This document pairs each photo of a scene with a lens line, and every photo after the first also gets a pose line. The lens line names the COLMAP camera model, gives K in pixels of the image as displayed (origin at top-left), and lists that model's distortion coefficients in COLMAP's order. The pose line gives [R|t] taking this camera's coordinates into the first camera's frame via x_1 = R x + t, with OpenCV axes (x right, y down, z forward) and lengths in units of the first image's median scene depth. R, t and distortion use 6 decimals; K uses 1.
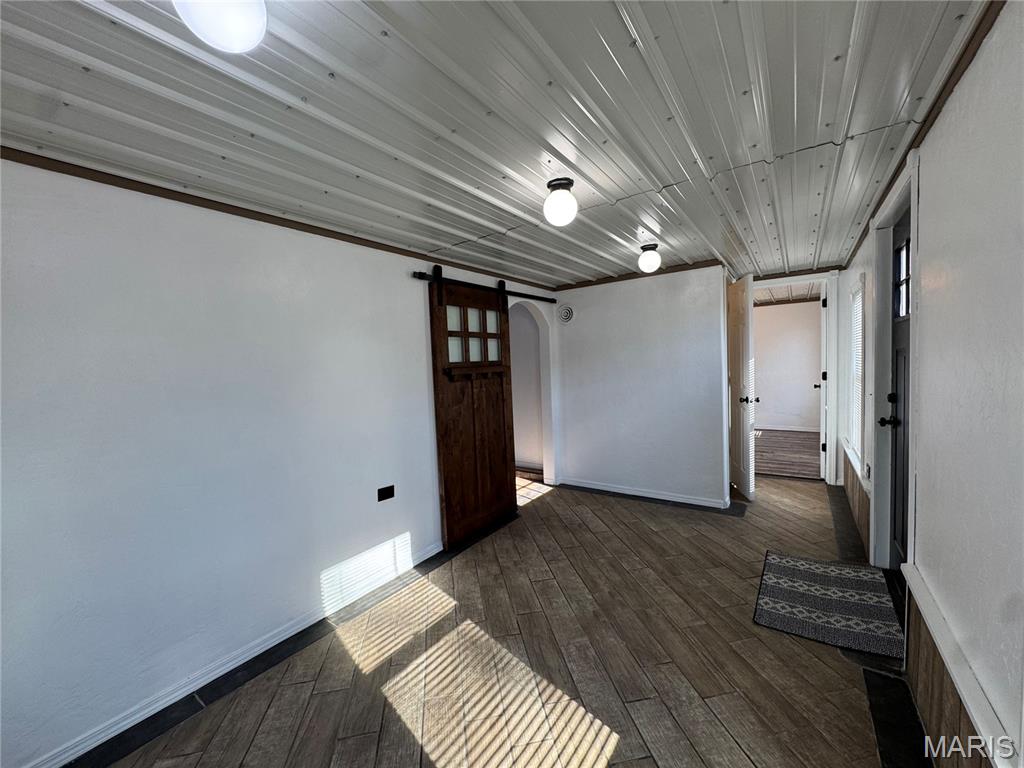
lens RADIAL K [[408.2, 0, 511.6], [0, 408.2, 384.5], [0, 0, 1]] dist [-0.002828, 0.000091]
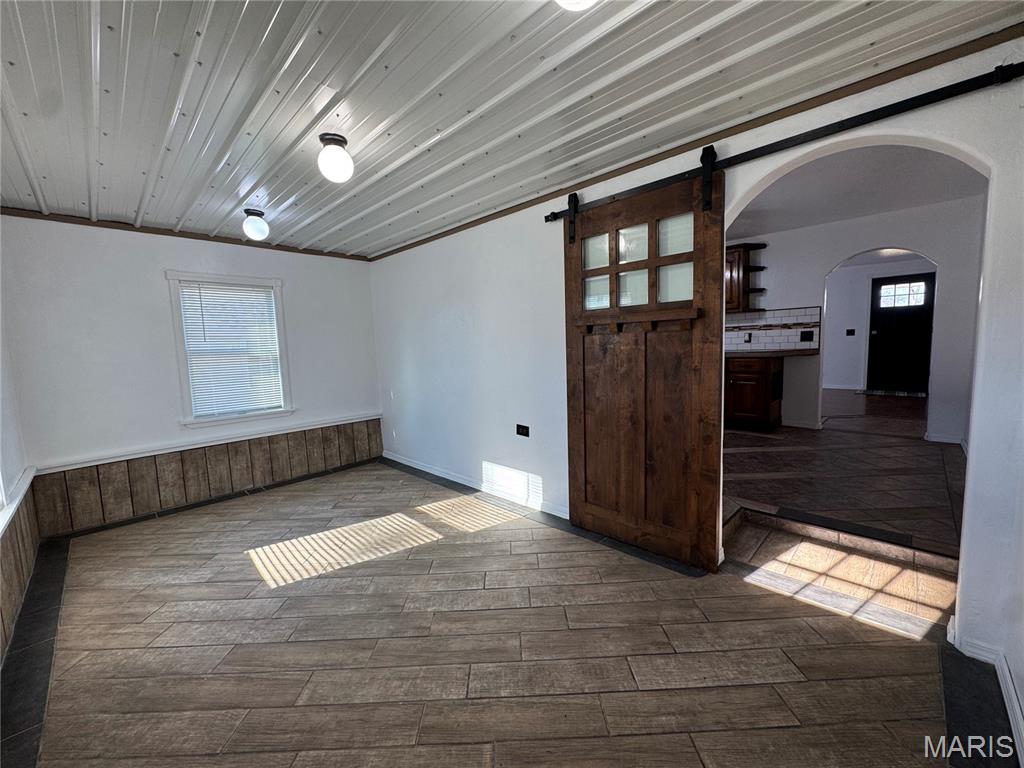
lens RADIAL K [[408.2, 0, 511.6], [0, 408.2, 384.5], [0, 0, 1]] dist [-0.002828, 0.000091]
pose [[-0.166087, 0.144689, -0.975438, 0.863752], [-0.013423, 0.988754, 0.148950, -0.034196], [0.986020, 0.037832, -0.162277, 1.246813]]
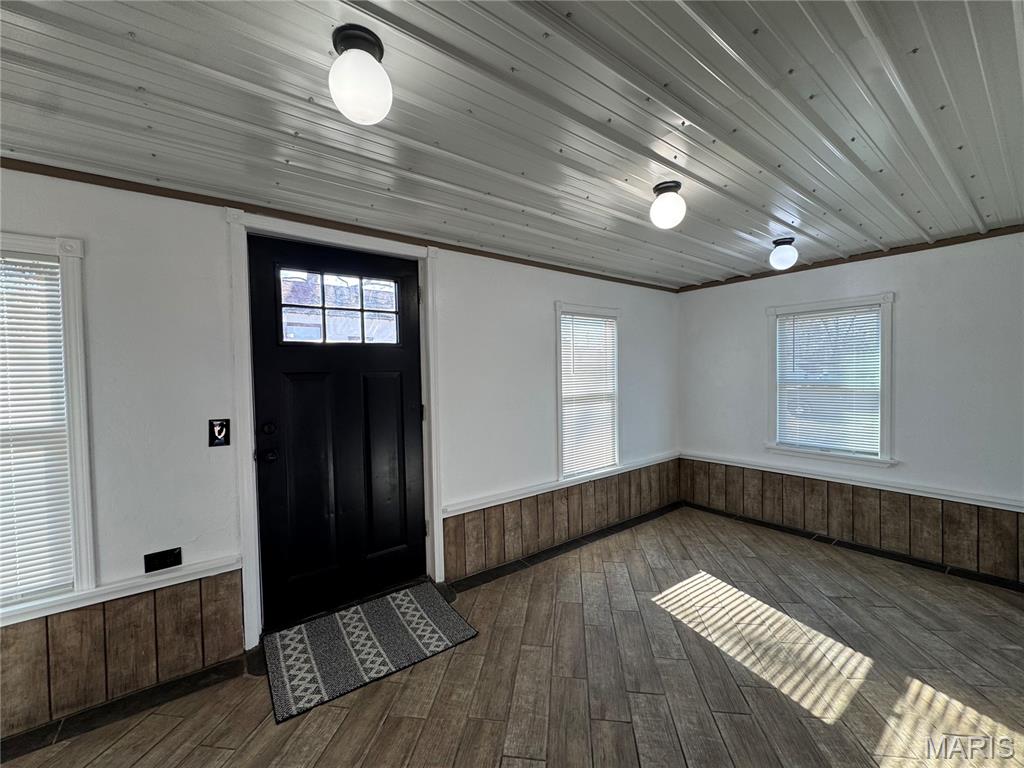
lens RADIAL K [[408.2, 0, 511.6], [0, 408.2, 384.5], [0, 0, 1]] dist [-0.002828, 0.000091]
pose [[-0.948953, 0.049623, 0.311490, 0.148751], [0.073945, 0.995025, 0.066757, -0.079288], [-0.306628, 0.086382, -0.947902, 1.616470]]
